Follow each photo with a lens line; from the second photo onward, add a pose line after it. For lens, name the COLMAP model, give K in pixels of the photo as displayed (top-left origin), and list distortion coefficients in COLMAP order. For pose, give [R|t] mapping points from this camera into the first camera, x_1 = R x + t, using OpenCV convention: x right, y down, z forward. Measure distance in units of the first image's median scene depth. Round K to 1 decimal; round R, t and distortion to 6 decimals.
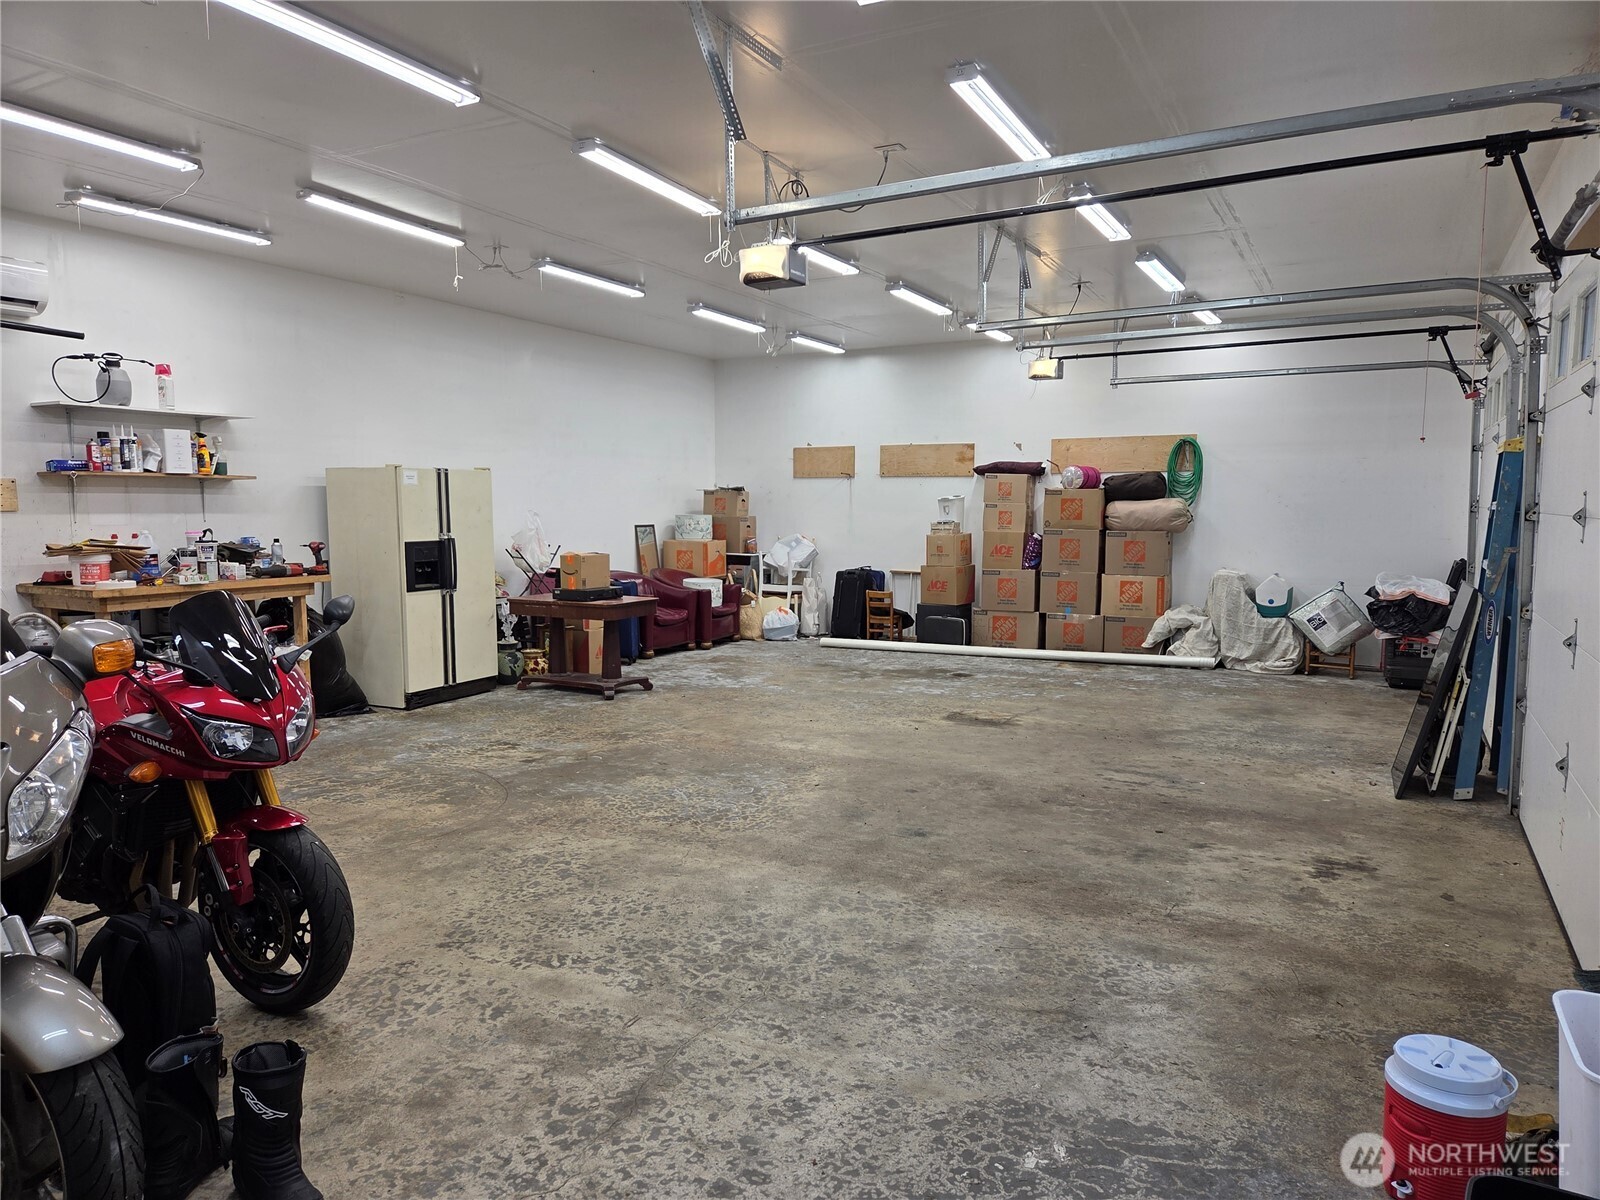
lens RADIAL K [[1071.6, 0, 813.1], [0, 1071.6, 592.5], [0, 0, 1]] dist [0.023133, -0.009953]
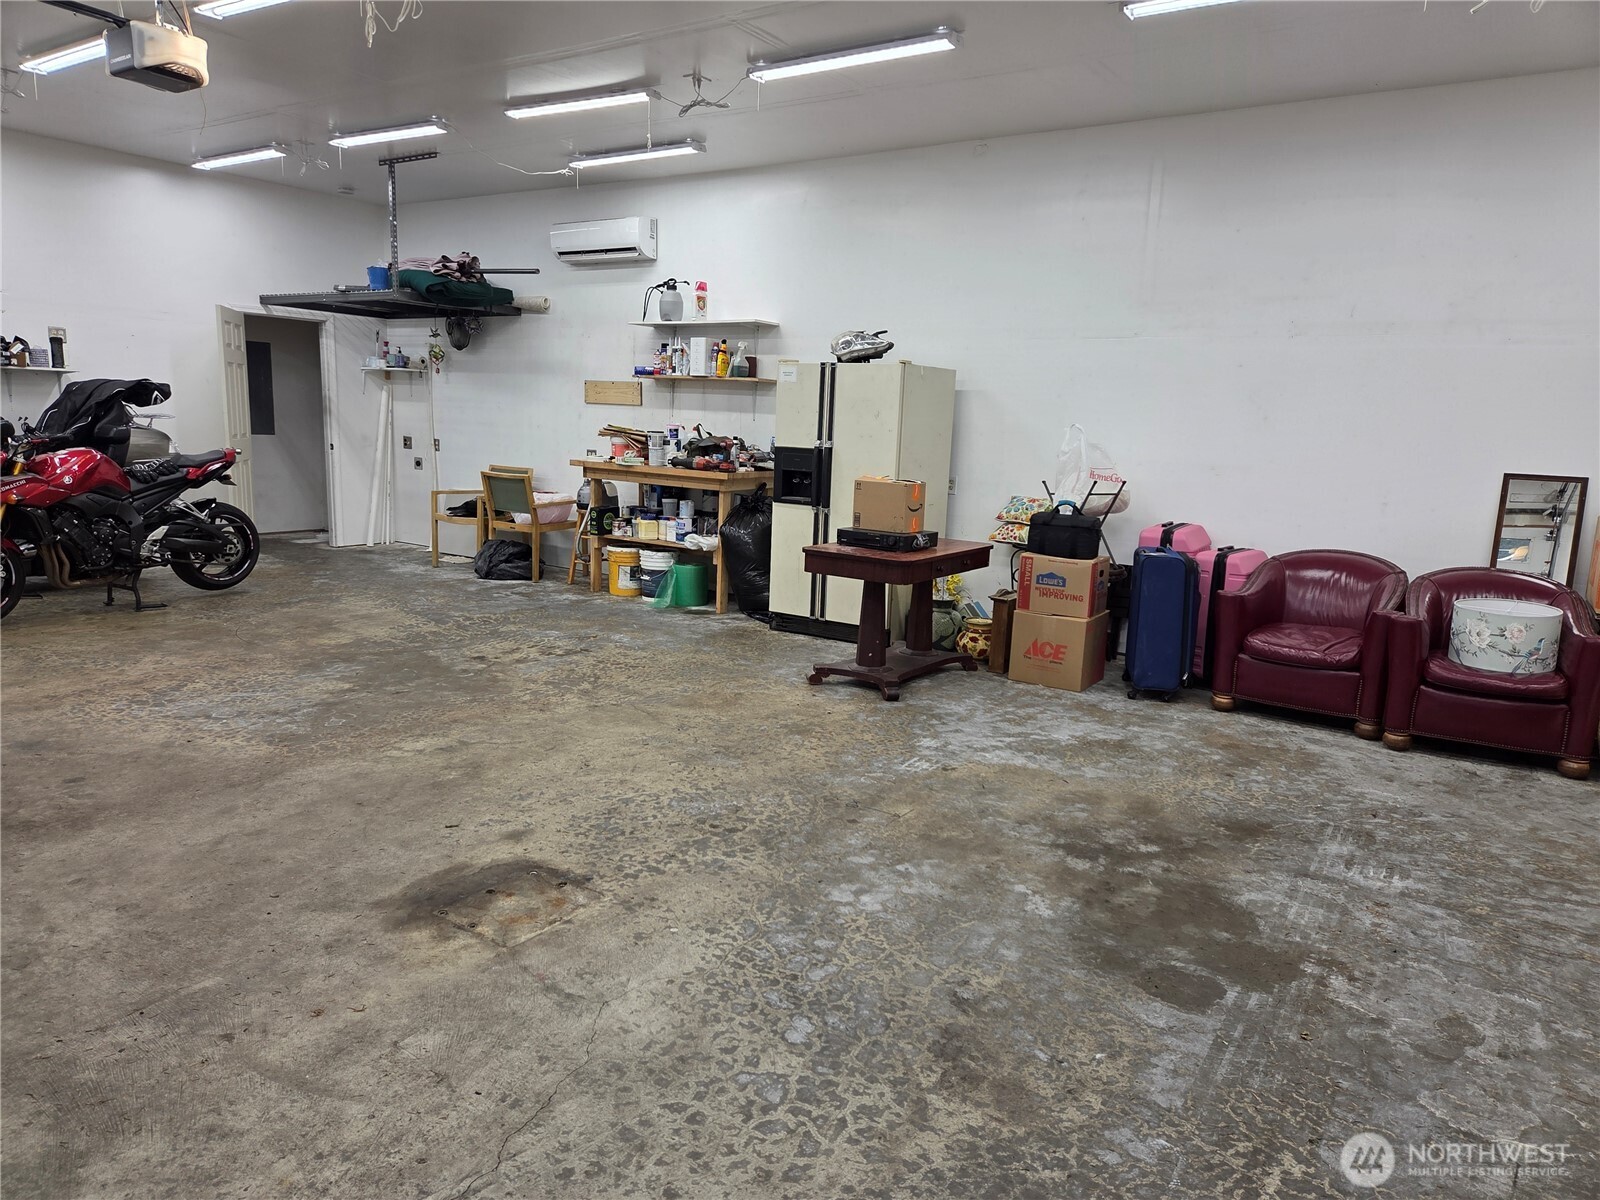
lens RADIAL K [[1071.6, 0, 816.2], [0, 1071.6, 612.8], [0, 0, 1]] dist [0.023133, -0.009953]
pose [[-0.107167, 0.174302, -0.978843, 0.612697], [-0.124360, 0.974431, 0.187132, -0.097122], [0.986433, 0.141784, -0.082750, 1.313627]]
